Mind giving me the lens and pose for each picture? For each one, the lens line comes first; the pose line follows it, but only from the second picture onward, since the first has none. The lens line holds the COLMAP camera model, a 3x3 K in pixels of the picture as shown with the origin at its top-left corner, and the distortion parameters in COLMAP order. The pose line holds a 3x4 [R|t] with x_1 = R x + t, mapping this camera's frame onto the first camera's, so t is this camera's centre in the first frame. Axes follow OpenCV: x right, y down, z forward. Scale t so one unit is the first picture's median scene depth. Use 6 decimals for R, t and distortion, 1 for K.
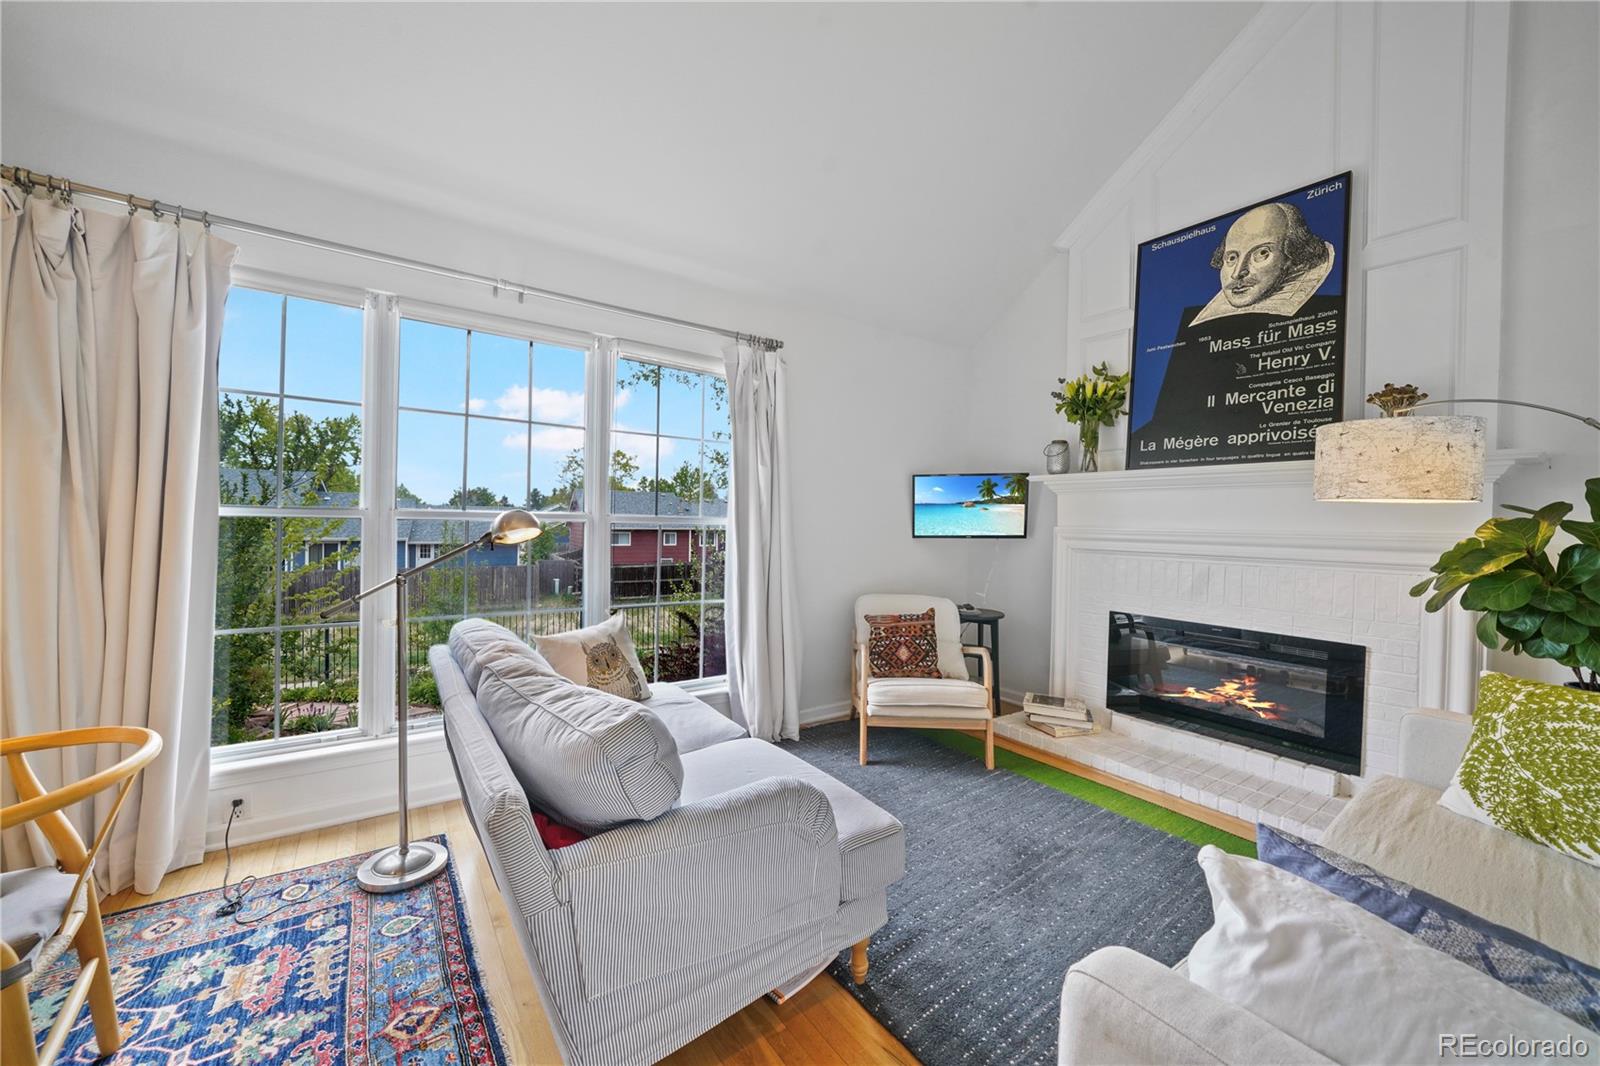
lens RADIAL K [[598.1, 0, 804.6], [0, 598.1, 530.0], [0, 0, 1]] dist [-0.015086, 0.002666]
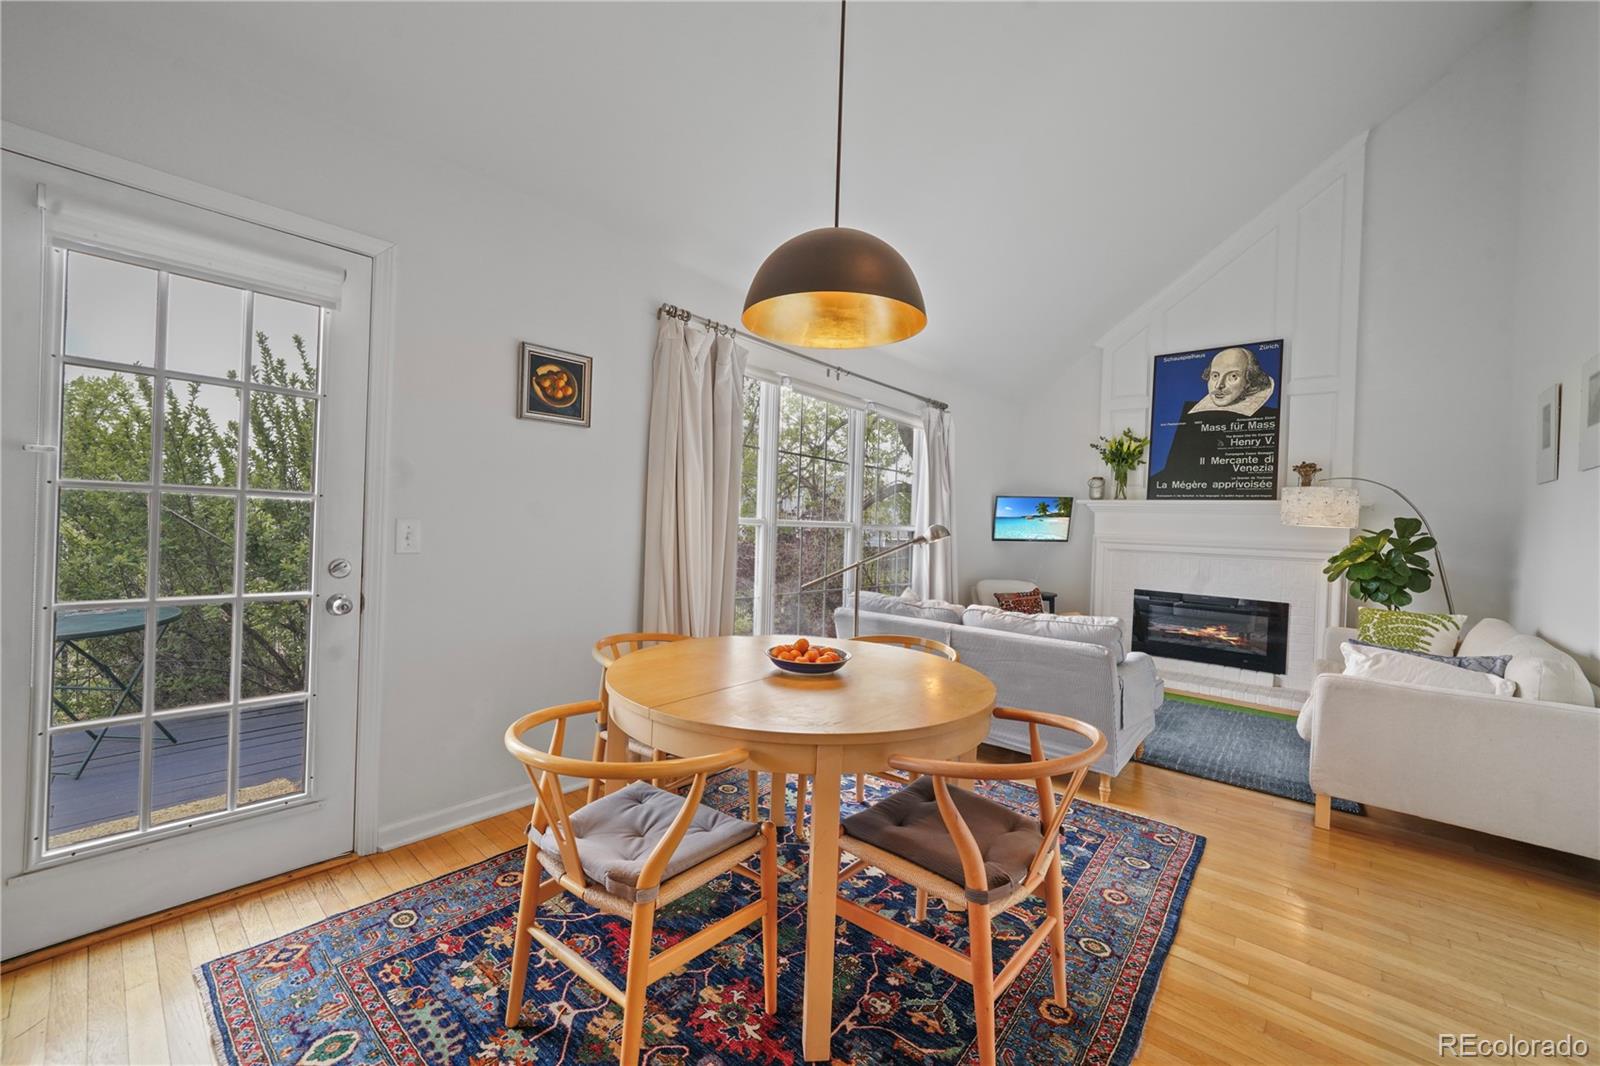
lens RADIAL K [[624.3, 0, 797.7], [0, 624.3, 531.0], [0, 0, 1]] dist [-0.008802, -0.000230]
pose [[0.973130, 0.015855, 0.229711, -0.853727], [-0.016644, 0.999860, 0.001498, -0.005075], [-0.229655, -0.005281, 0.973258, -0.455921]]
